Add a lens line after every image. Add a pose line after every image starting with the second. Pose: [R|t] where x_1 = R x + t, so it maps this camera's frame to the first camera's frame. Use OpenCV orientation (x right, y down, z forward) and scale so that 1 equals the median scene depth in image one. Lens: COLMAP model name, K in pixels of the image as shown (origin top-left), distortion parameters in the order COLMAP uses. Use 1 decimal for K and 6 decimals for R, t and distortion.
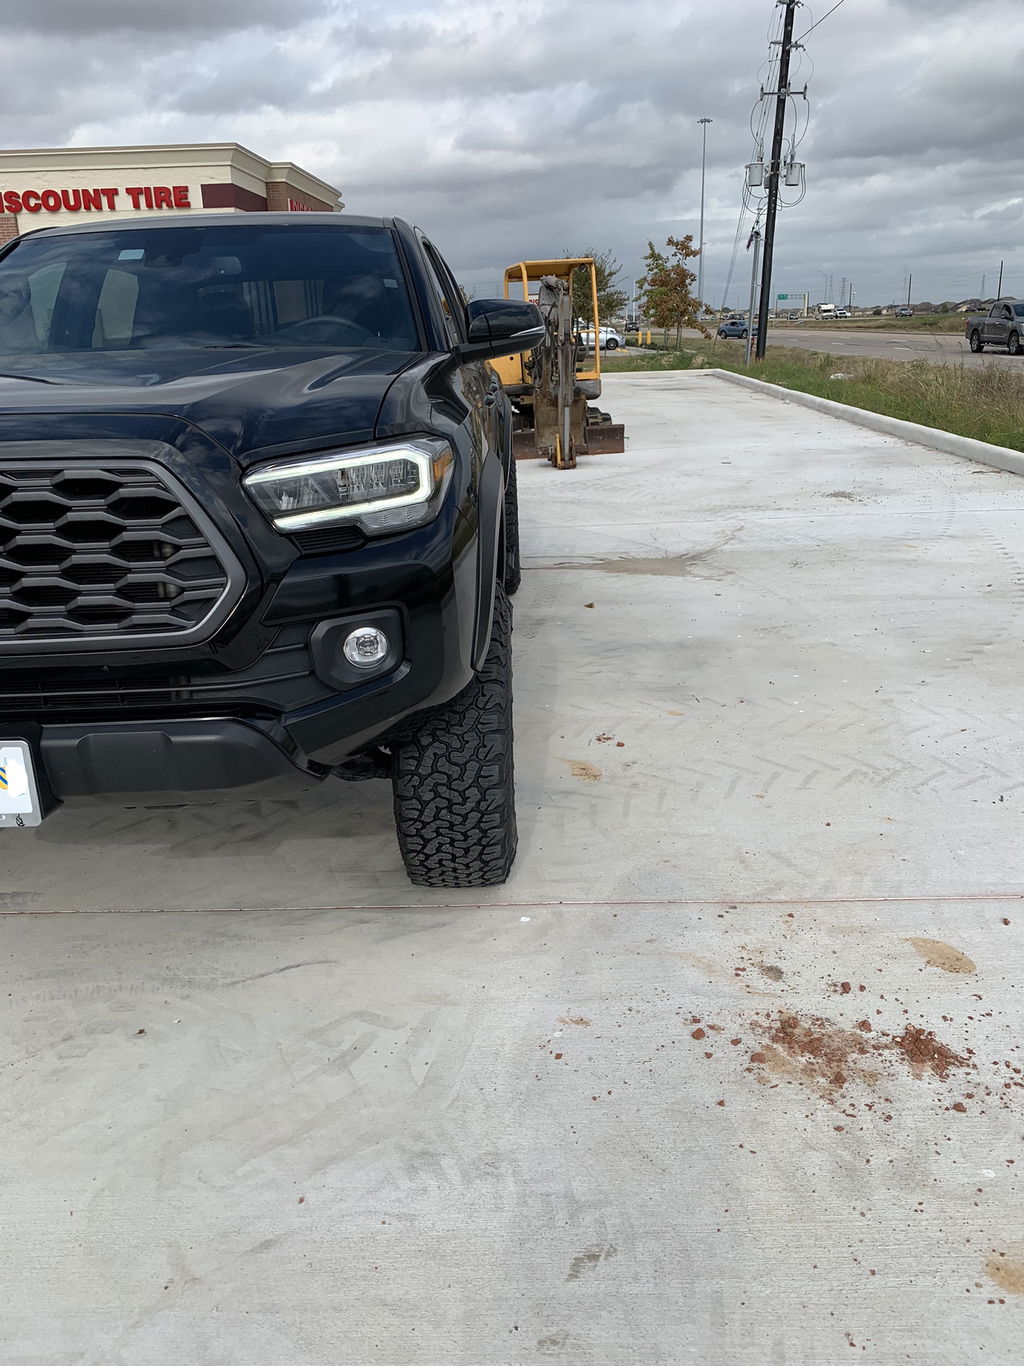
lens RADIAL K [[1043.7, 0, 512.7], [0, 1043.7, 705.6], [0, 0, 1]] dist [0.031904, -0.025280]
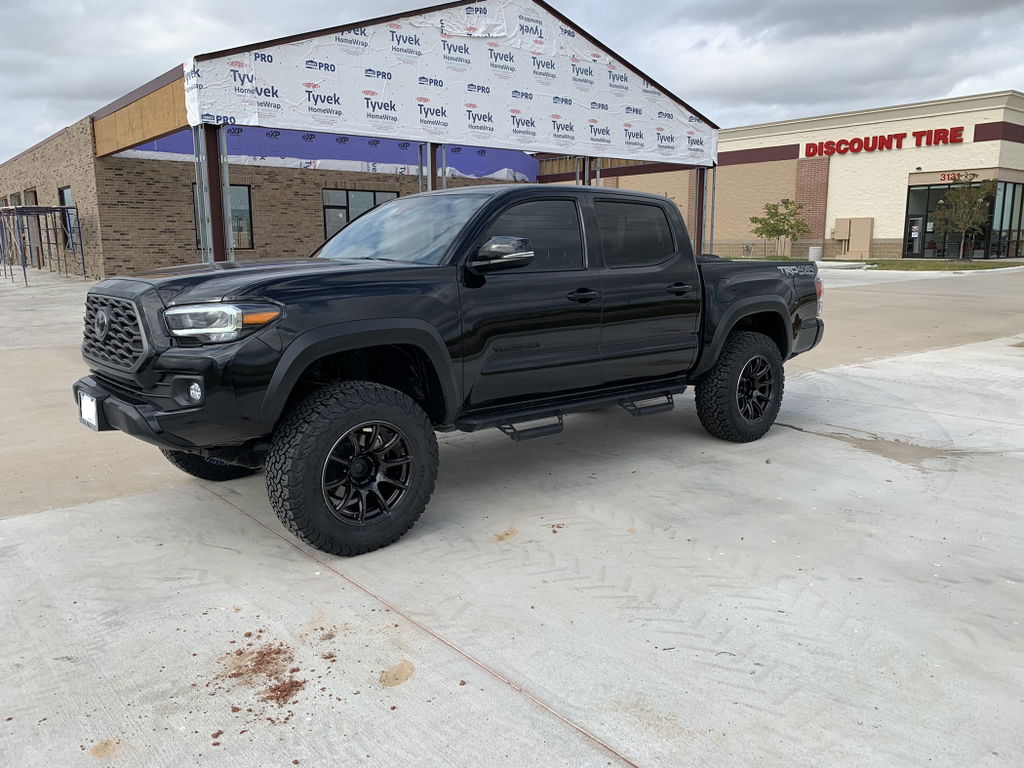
lens RADIAL K [[782.4, 0, 486.7], [0, 782.4, 390.7], [0, 0, 1]] dist [0.031904, -0.025280]
pose [[0.652965, 0.164346, -0.739342, 0.741294], [-0.268284, 0.963068, -0.022863, -0.091601], [0.708280, 0.213283, 0.672941, 0.156886]]
